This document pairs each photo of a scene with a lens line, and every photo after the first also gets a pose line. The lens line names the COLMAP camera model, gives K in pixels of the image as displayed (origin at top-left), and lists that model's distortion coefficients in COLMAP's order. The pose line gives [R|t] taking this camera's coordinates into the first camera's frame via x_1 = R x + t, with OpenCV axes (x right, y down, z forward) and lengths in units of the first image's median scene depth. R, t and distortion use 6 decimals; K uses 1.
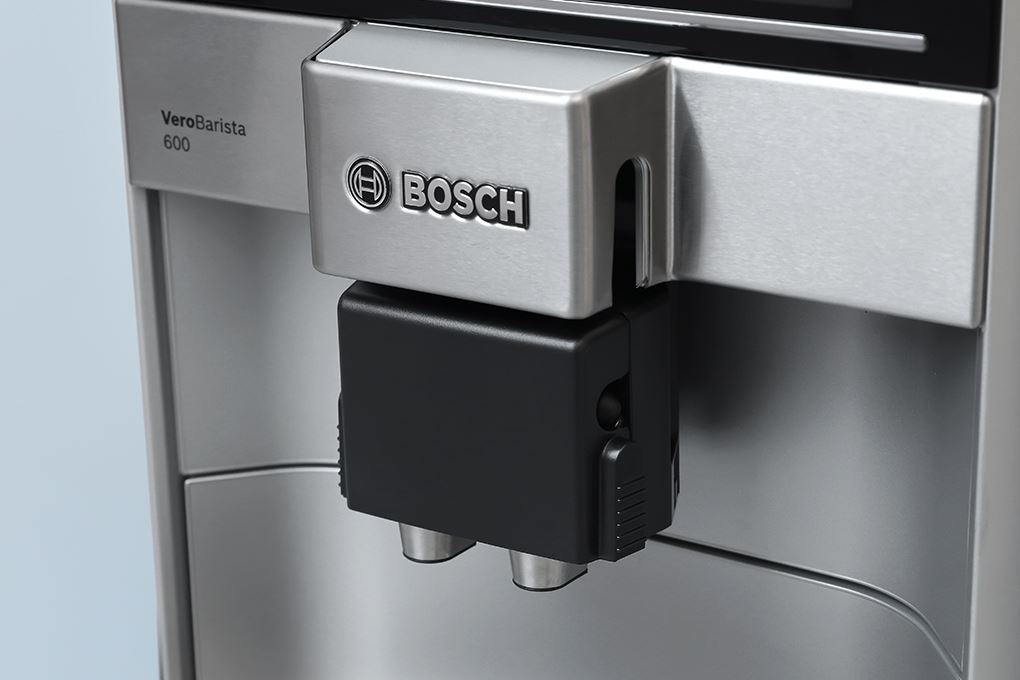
lens RADIAL K [[2341.0, 0, 516.7], [0, 2341.0, 343.7], [0, 0, 1]] dist [0.013692, 0.000000]
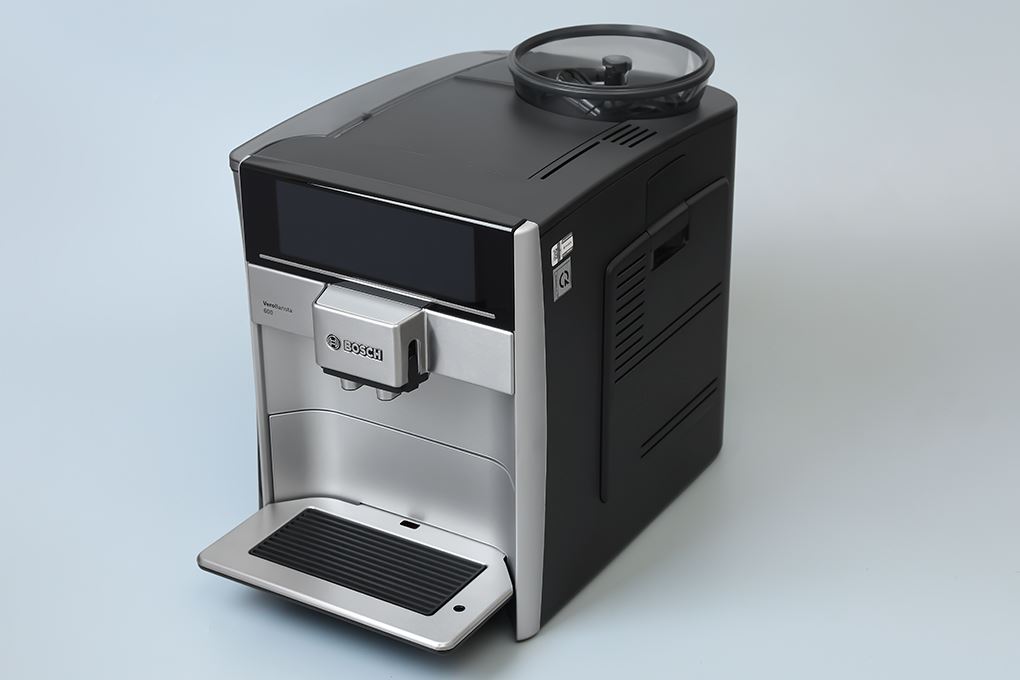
lens RADIAL K [[1902.1, 0, 510.8], [0, 1902.1, 339.2], [0, 0, 1]] dist [0.002185, 0.000000]
pose [[0.999322, -0.003835, 0.036608, 0.087566], [-0.000857, 0.991865, 0.127294, -0.420451], [-0.036798, -0.127239, 0.991189, -1.660239]]
